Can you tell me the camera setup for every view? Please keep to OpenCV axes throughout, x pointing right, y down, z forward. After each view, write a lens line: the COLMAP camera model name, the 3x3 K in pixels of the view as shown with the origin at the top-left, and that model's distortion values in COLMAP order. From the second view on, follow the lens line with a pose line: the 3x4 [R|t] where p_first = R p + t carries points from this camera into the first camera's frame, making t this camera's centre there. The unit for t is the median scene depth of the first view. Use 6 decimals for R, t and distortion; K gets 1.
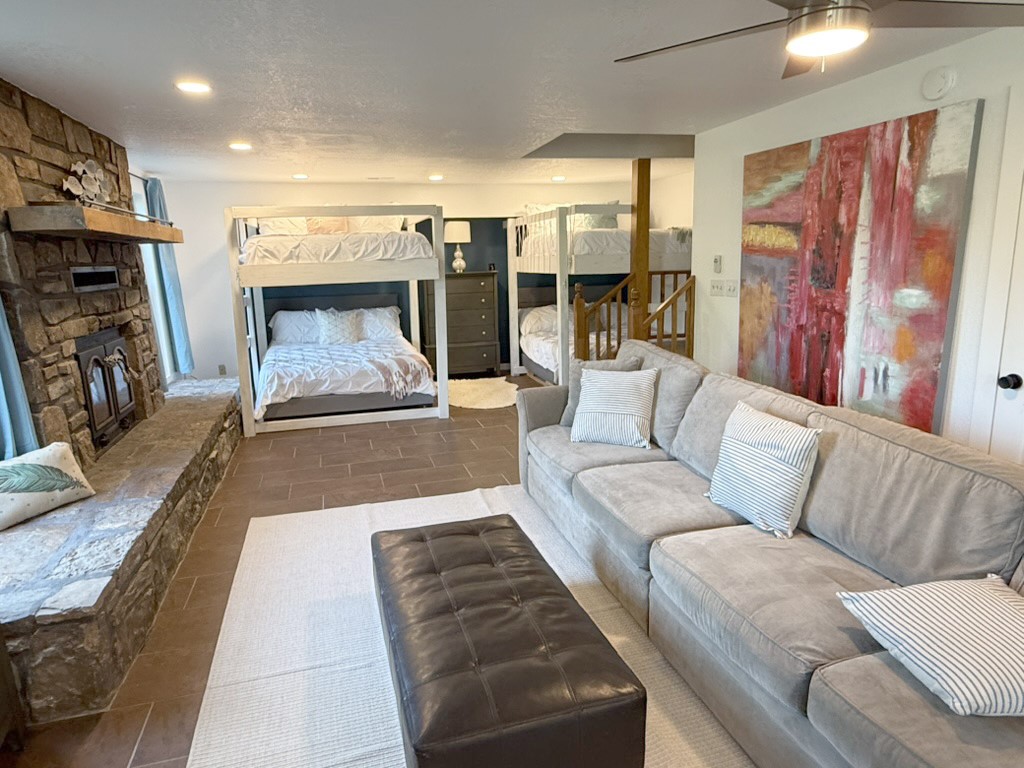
lens RADIAL K [[628.2, 0, 503.8], [0, 628.2, 383.3], [0, 0, 1]] dist [0.002568, -0.000151]
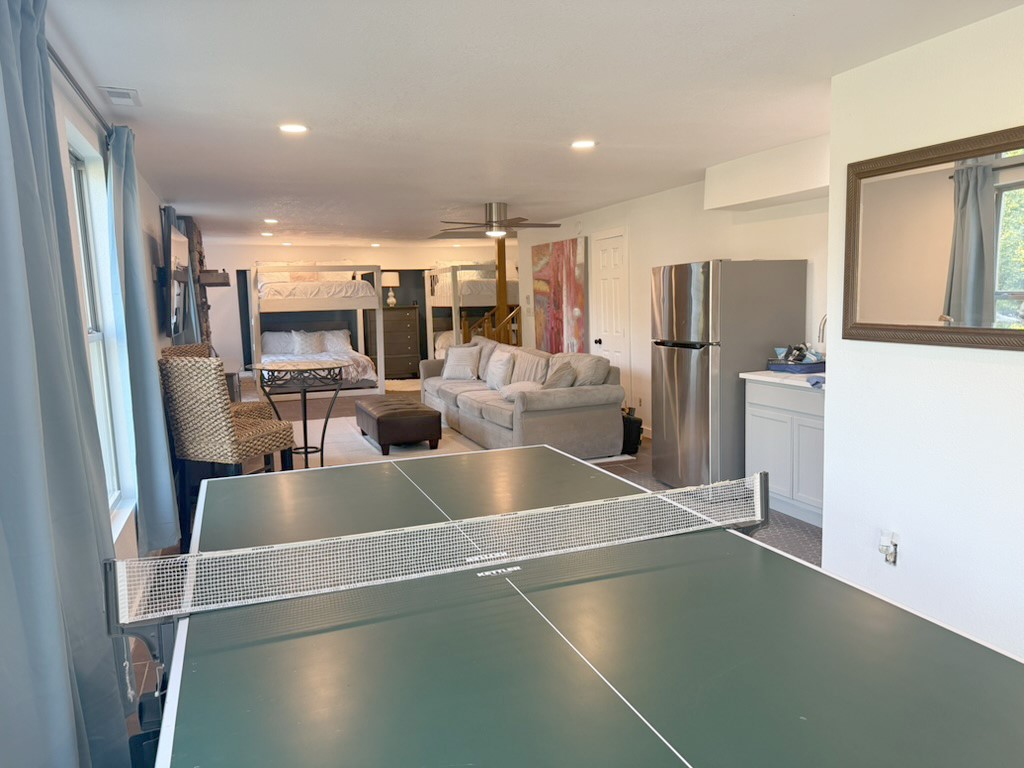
lens RADIAL K [[710.4, 0, 518.0], [0, 710.4, 390.2], [0, 0, 1]] dist [0.057639, -0.000443]
pose [[0.995120, -0.010376, 0.098121, 0.071037], [0.017247, 0.997437, -0.069440, 0.171642], [-0.097149, 0.070793, 0.992749, -0.820899]]
